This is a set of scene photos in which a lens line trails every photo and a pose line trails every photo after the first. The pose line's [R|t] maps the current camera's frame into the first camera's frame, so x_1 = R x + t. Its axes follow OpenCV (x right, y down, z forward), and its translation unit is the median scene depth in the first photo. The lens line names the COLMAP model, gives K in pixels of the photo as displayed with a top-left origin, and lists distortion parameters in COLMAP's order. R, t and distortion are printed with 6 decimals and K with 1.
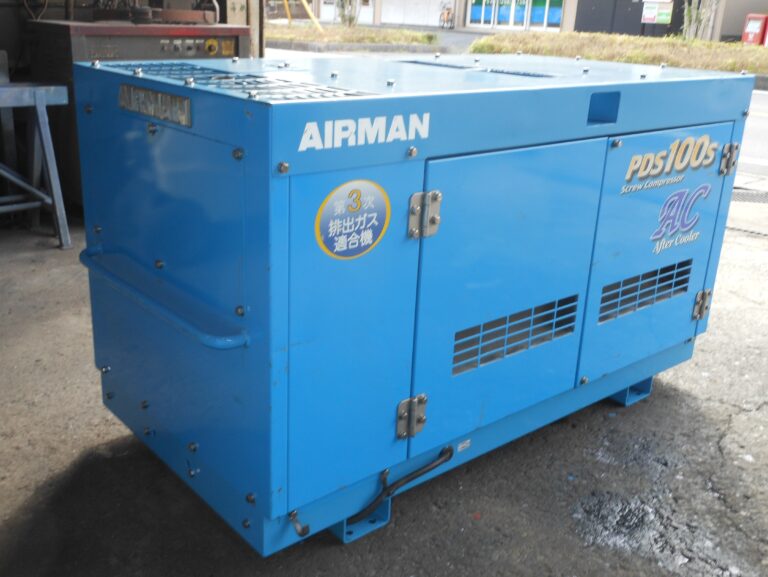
lens RADIAL K [[789.7, 0, 385.4], [0, 789.7, 286.6], [0, 0, 1]] dist [0.009380, 0.000000]
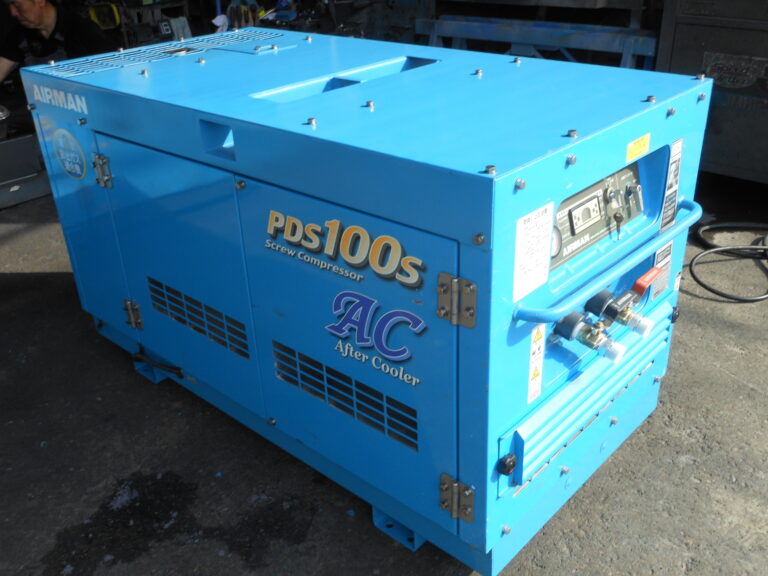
lens RADIAL K [[789.7, 0, 384.7], [0, 789.7, 288.4], [0, 0, 1]] dist [0.009380, 0.000000]
pose [[0.151130, 0.411040, -0.899003, 1.038935], [-0.302507, 0.885049, 0.353806, -0.393732], [0.941090, 0.218484, 0.258100, 0.846393]]
